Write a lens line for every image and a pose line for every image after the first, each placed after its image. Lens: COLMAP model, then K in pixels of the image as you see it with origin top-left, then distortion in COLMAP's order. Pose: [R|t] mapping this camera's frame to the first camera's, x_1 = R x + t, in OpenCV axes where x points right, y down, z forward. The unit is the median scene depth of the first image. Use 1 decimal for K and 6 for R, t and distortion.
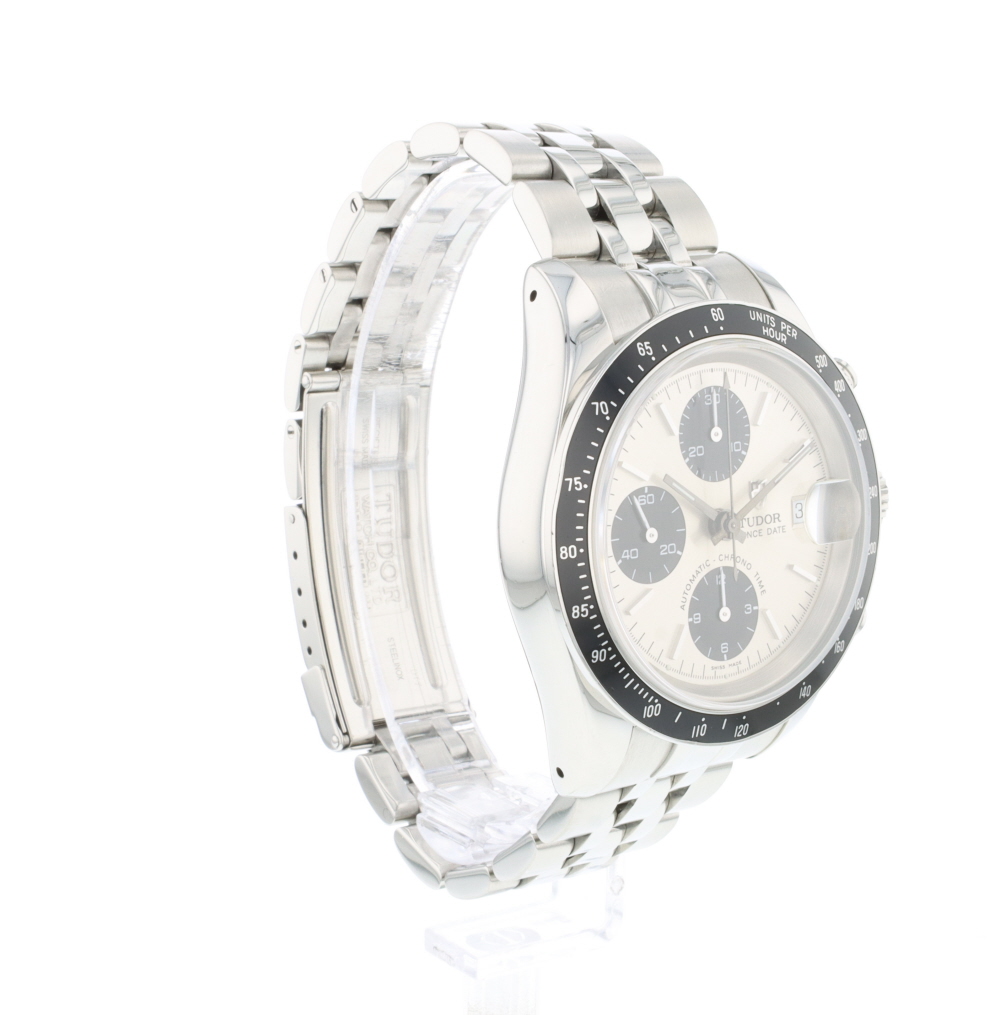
lens RADIAL K [[2115.3, 0, 500.0], [0, 2115.3, 507.5], [0, 0, 1]] dist [-0.002467, -0.213803]
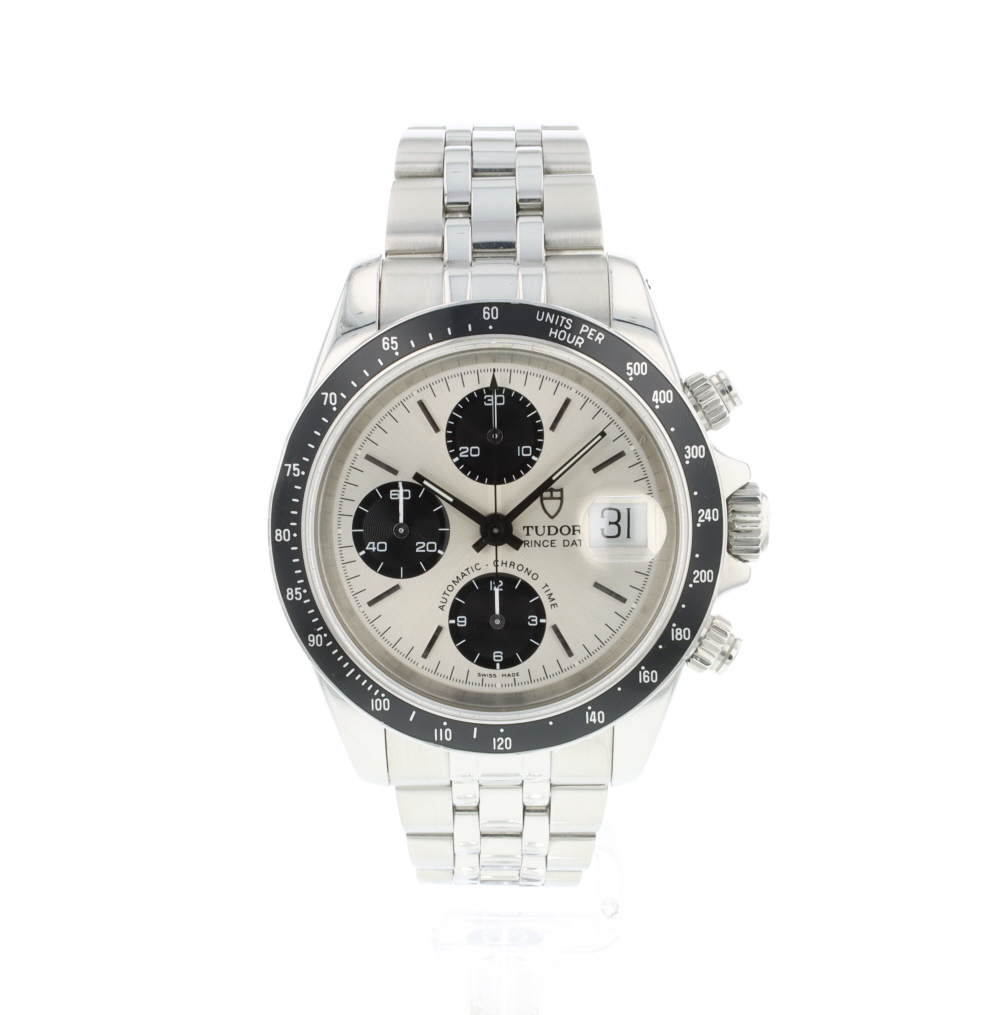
lens RADIAL K [[2115.3, 0, 500.0], [0, 2115.3, 507.5], [0, 0, 1]] dist [-0.002467, -0.213803]
pose [[0.792658, 0.087394, -0.603370, 0.703233], [-0.094060, 0.995353, 0.020602, -0.022463], [0.602367, 0.040423, 0.797195, 0.227614]]
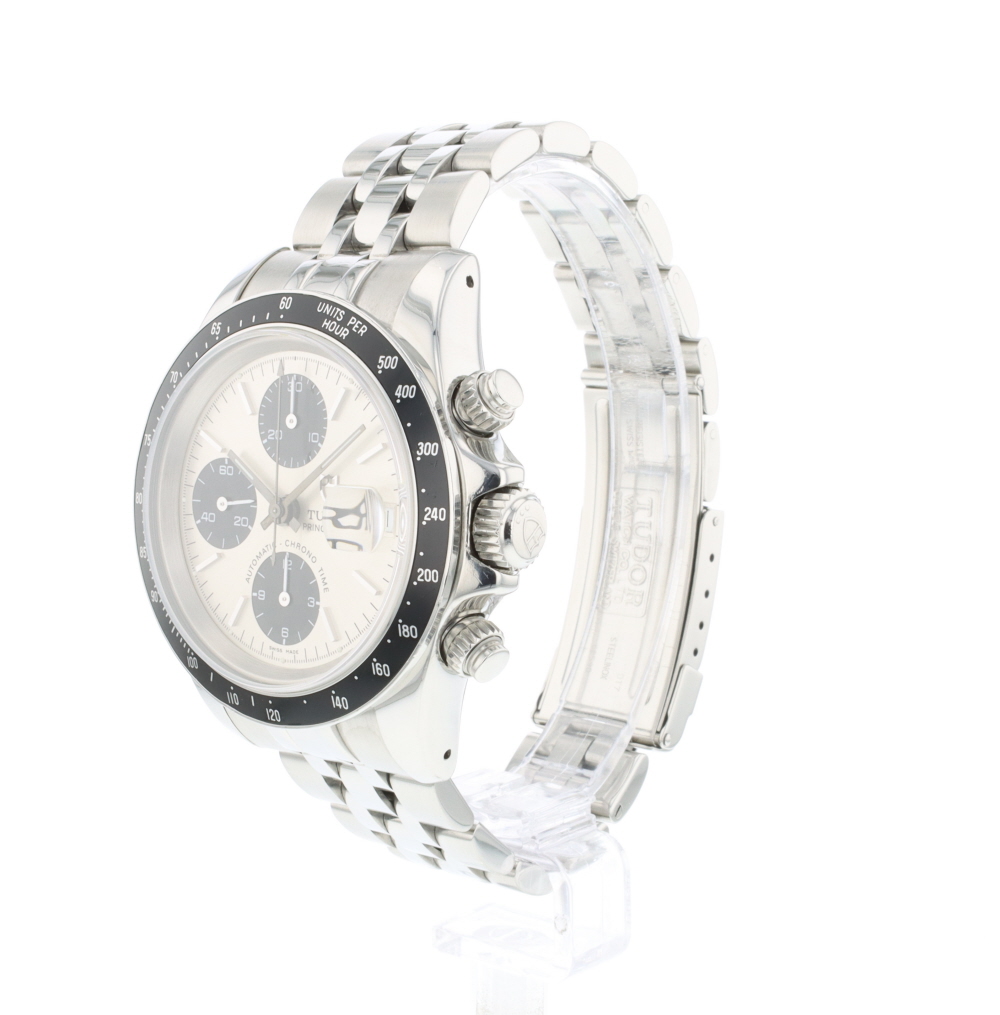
lens RADIAL K [[2115.3, 0, 500.0], [0, 2115.3, 507.5], [0, 0, 1]] dist [-0.002467, -0.213803]
pose [[0.260580, 0.128683, -0.956838, 1.120519], [-0.158271, 0.983363, 0.089148, -0.101601], [0.952391, 0.128209, 0.276612, 0.828315]]
